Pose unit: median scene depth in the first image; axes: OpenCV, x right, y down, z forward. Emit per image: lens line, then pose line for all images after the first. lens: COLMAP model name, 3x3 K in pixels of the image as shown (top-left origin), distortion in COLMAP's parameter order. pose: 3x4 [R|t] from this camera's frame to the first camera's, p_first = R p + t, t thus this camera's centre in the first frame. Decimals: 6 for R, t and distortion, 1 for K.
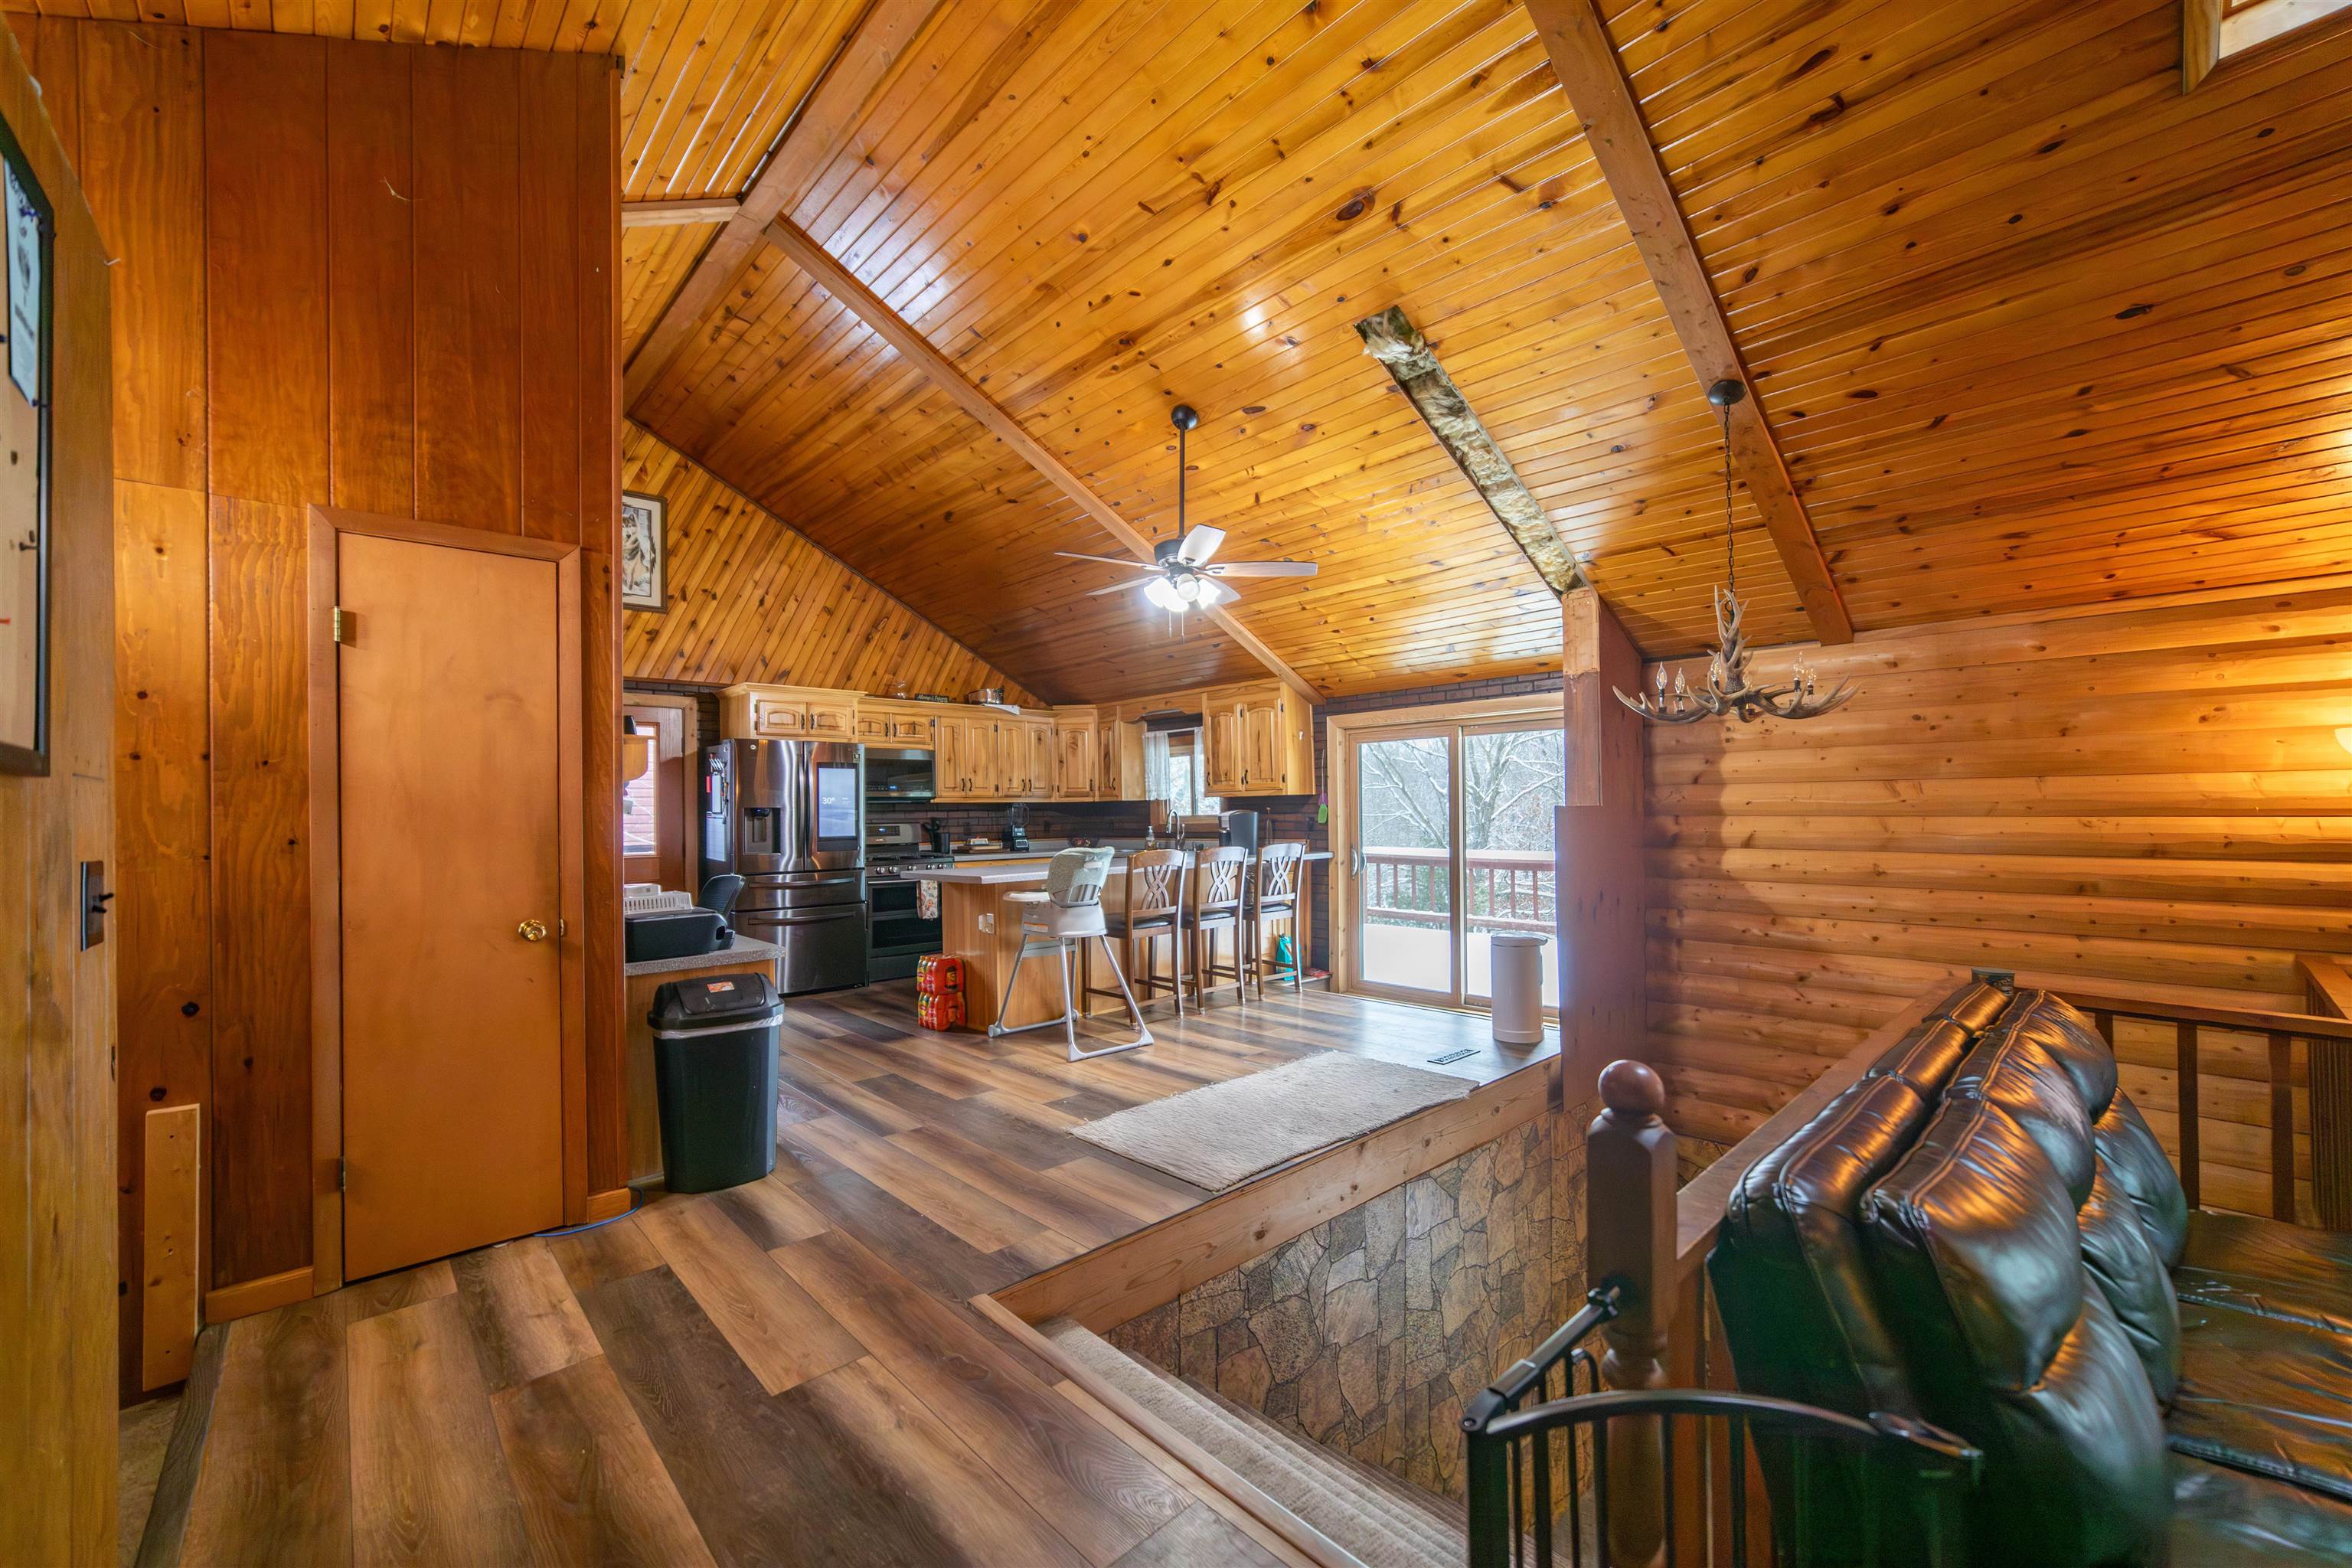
lens RADIAL K [[934.3, 0, 1157.5], [0, 934.3, 801.8], [0, 0, 1]] dist [-0.023605, 0.009601]
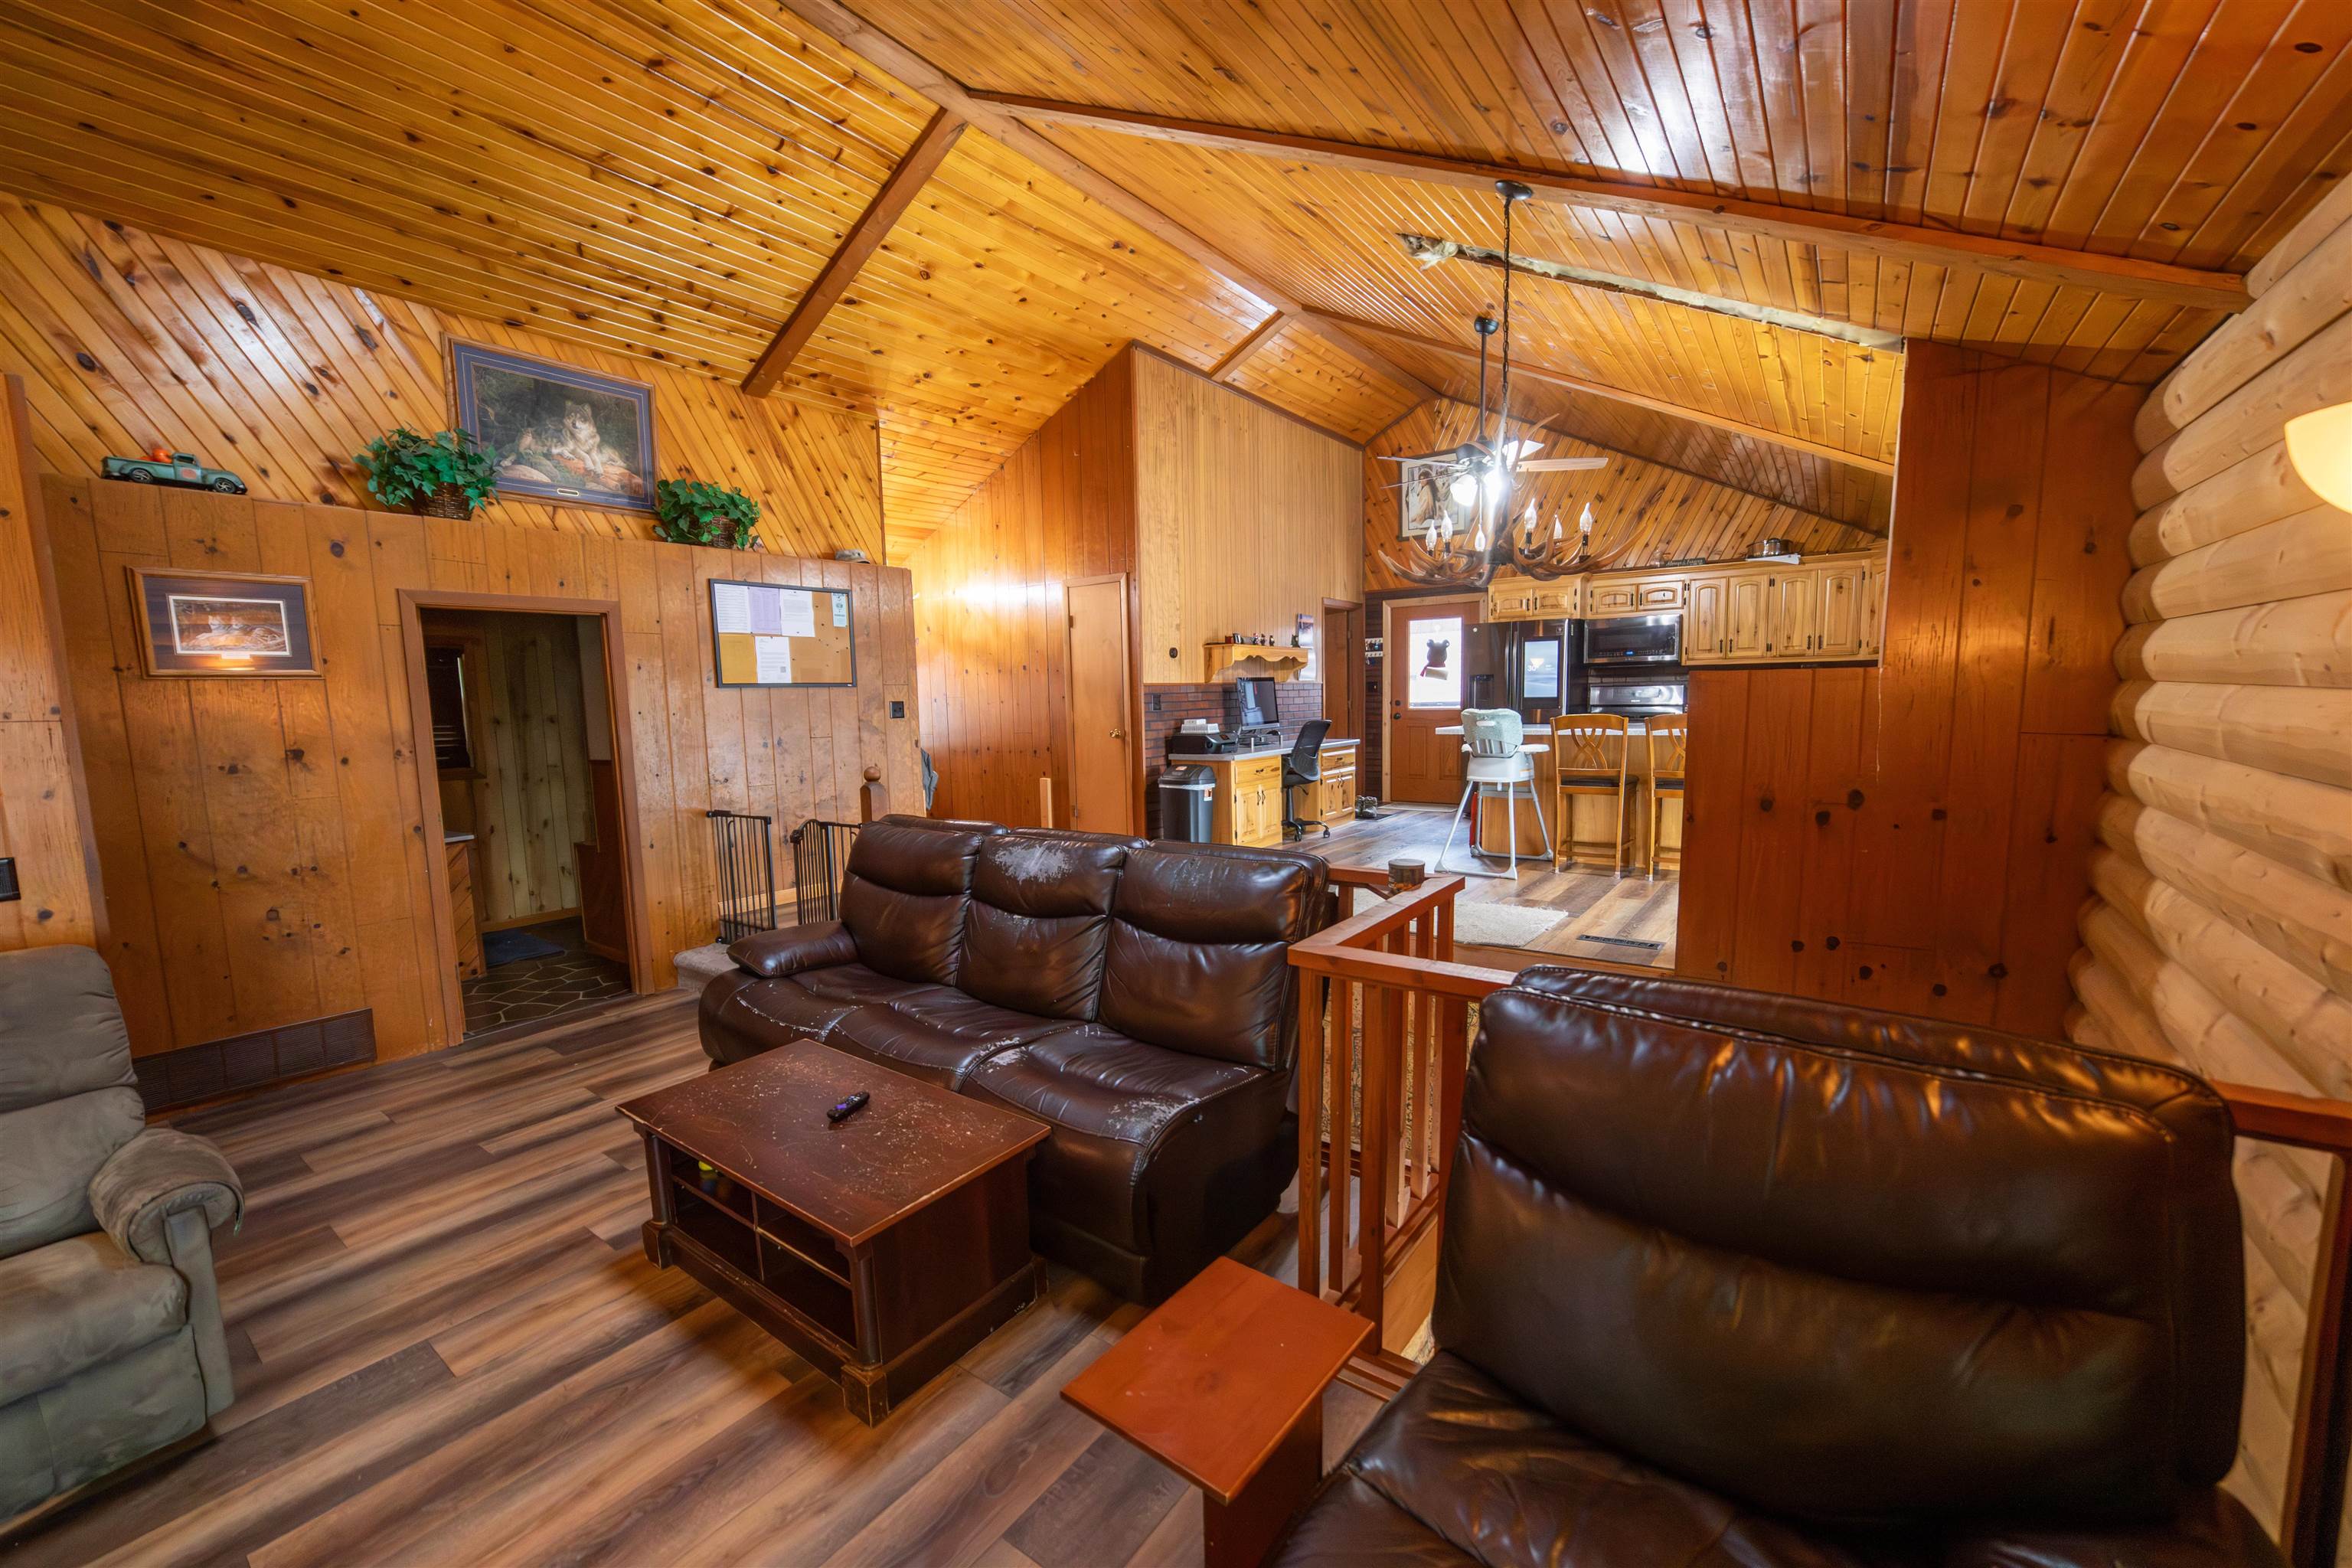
lens RADIAL K [[934.3, 0, 1157.5], [0, 934.3, 801.8], [0, 0, 1]] dist [-0.023605, 0.009601]
pose [[0.194609, 0.121482, -0.973329, 0.721082], [0.031306, 0.991026, 0.129950, -0.001336], [0.980381, -0.055761, 0.189059, 0.244448]]
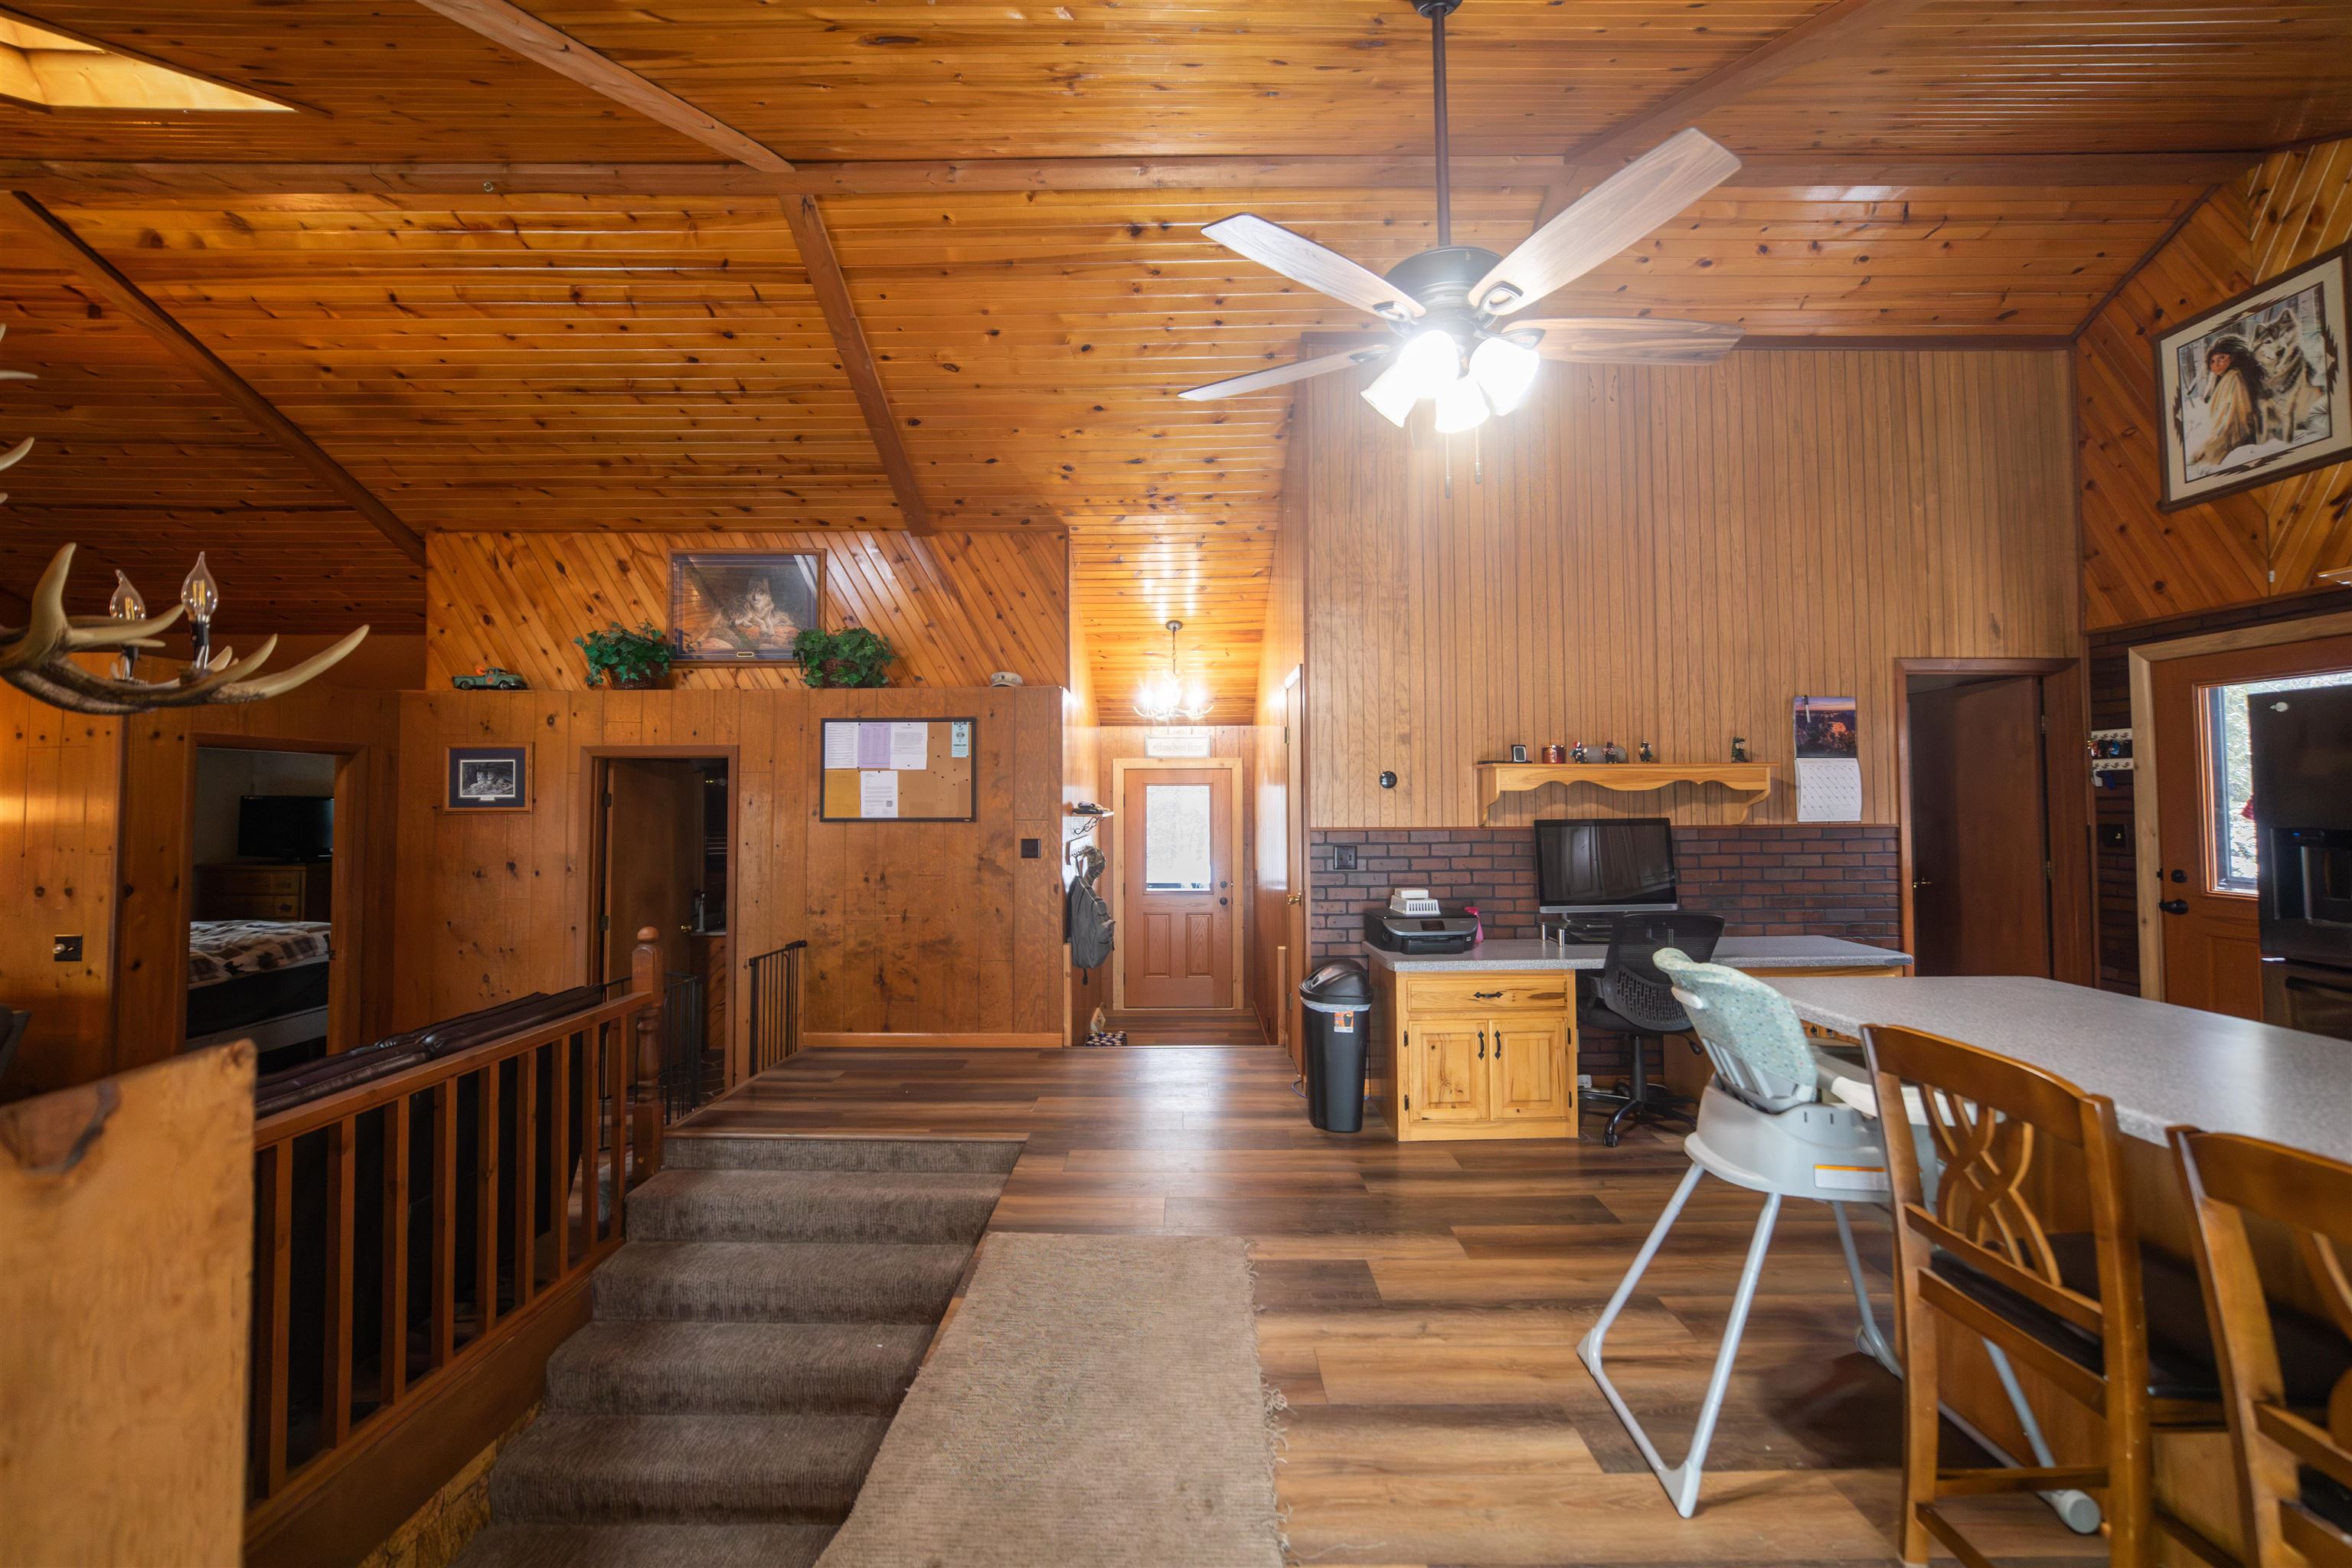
lens RADIAL K [[912.8, 0, 1196.0], [0, 912.8, 769.4], [0, 0, 1]] dist [-0.021795, 0.007608]
pose [[-0.664365, -0.007083, -0.747375, 0.274650], [0.021847, 0.999344, -0.028891, -0.020935], [0.747089, -0.035522, -0.663774, 0.775464]]
